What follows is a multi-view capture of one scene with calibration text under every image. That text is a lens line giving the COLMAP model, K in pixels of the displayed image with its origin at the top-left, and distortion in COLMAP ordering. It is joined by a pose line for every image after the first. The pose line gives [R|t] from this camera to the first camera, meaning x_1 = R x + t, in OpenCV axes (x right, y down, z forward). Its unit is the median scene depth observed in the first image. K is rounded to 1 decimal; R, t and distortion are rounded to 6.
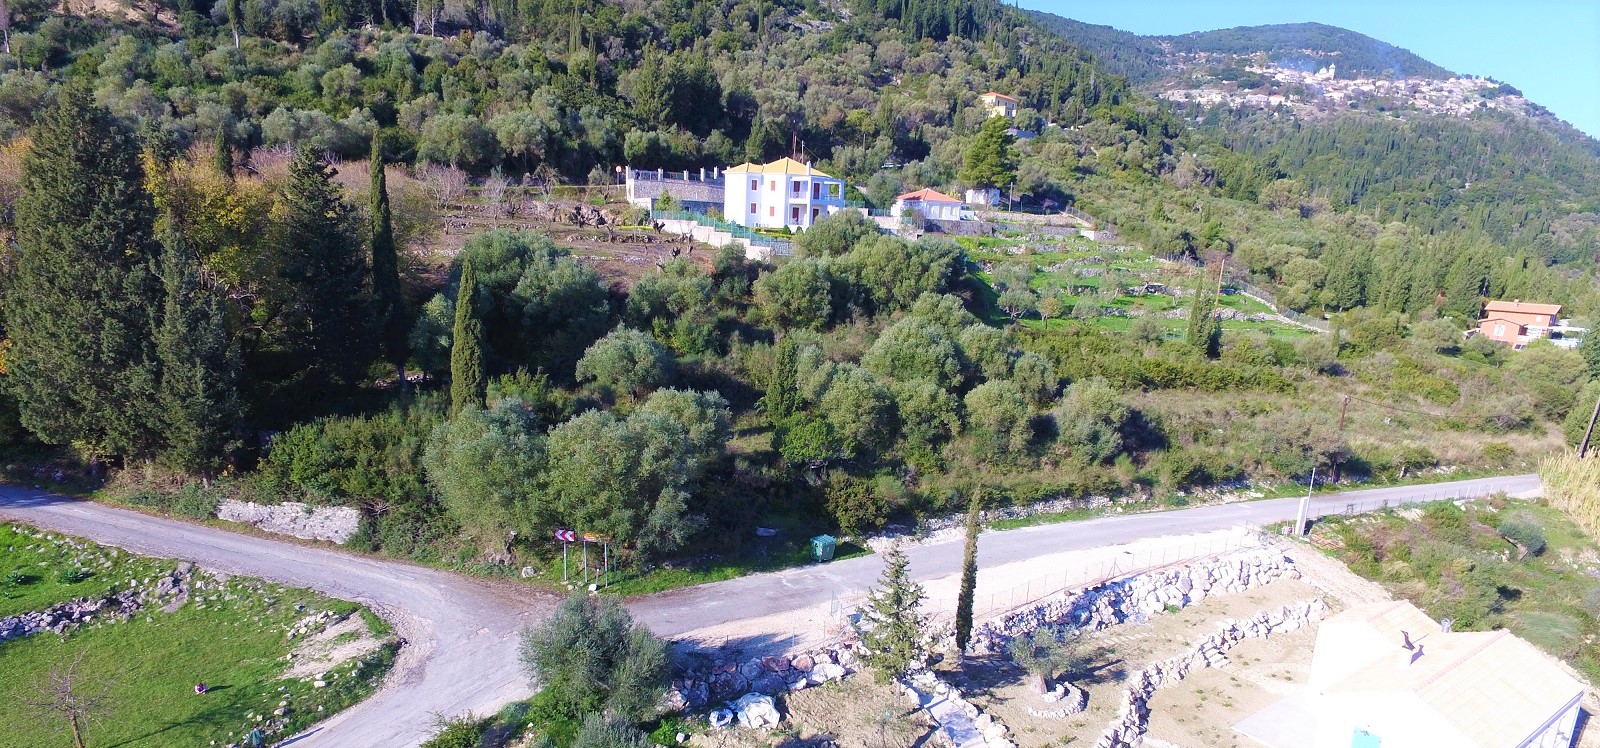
lens RADIAL K [[978.7, 0, 800.0], [0, 978.7, 374.0], [0, 0, 1]] dist [-0.000183, -0.000009]
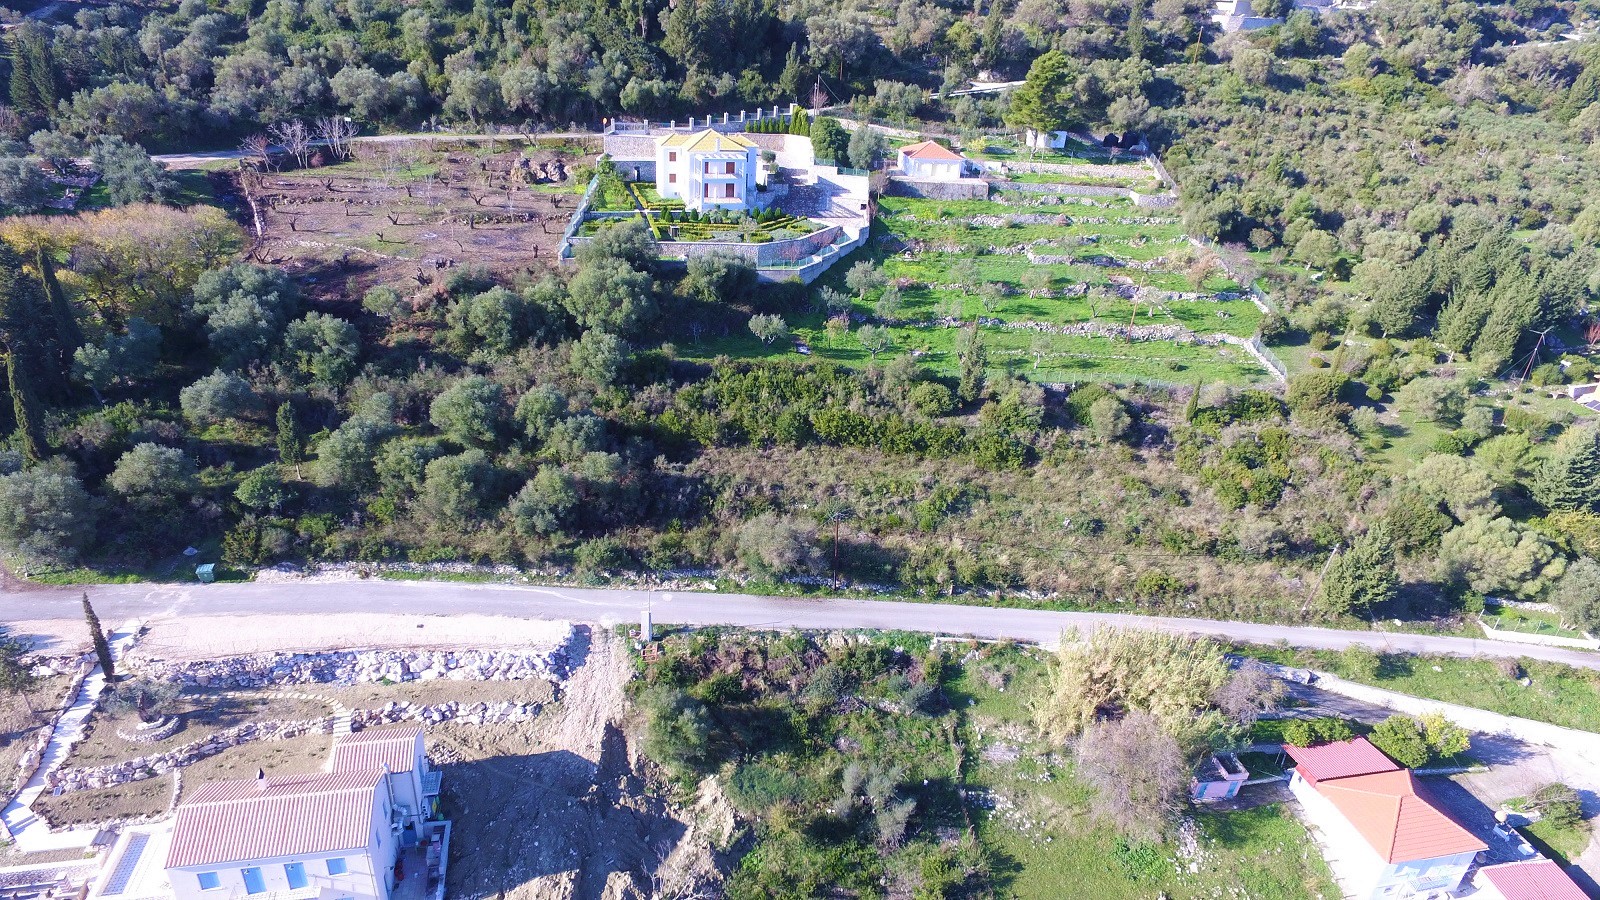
lens RADIAL K [[966.7, 0, 798.2], [0, 966.7, 442.4], [0, 0, 1]] dist [-0.008560, 0.015687]
pose [[0.891870, 0.195595, -0.407811, 1.077566], [-0.082320, 0.956794, 0.278870, -0.380928], [0.444737, -0.215145, 0.869438, 0.152779]]
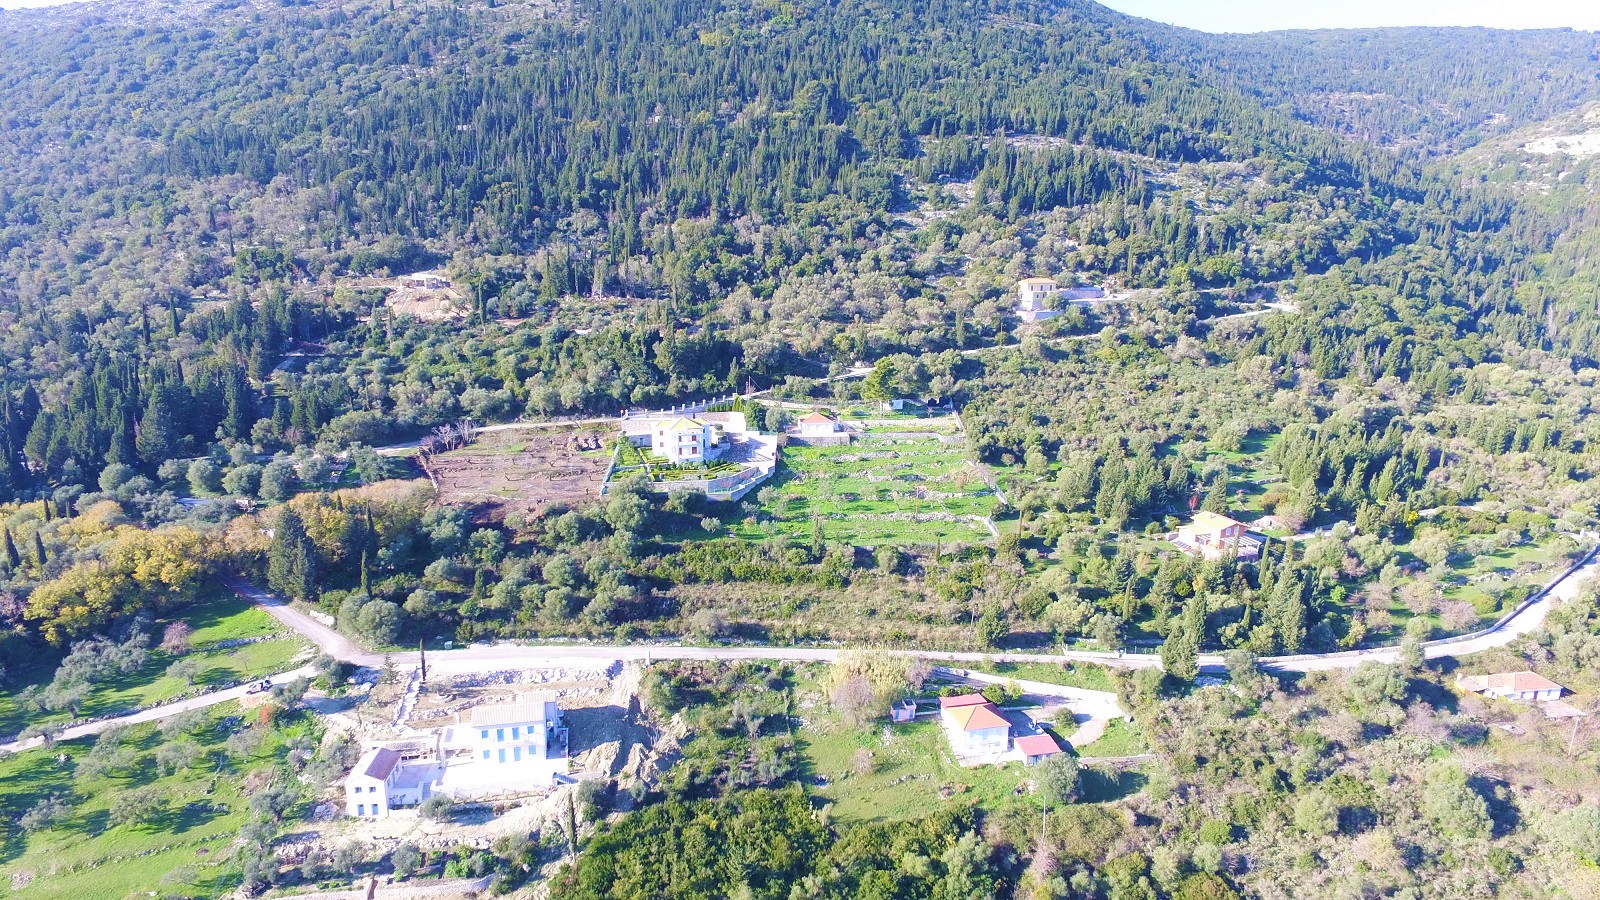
lens RADIAL K [[966.7, 0, 798.2], [0, 966.7, 442.4], [0, 0, 1]] dist [-0.008560, 0.015687]
pose [[0.894404, 0.052023, -0.444224, 1.923244], [-0.026705, 0.997652, 0.063068, -0.569063], [0.446462, -0.044546, 0.893693, -1.017438]]
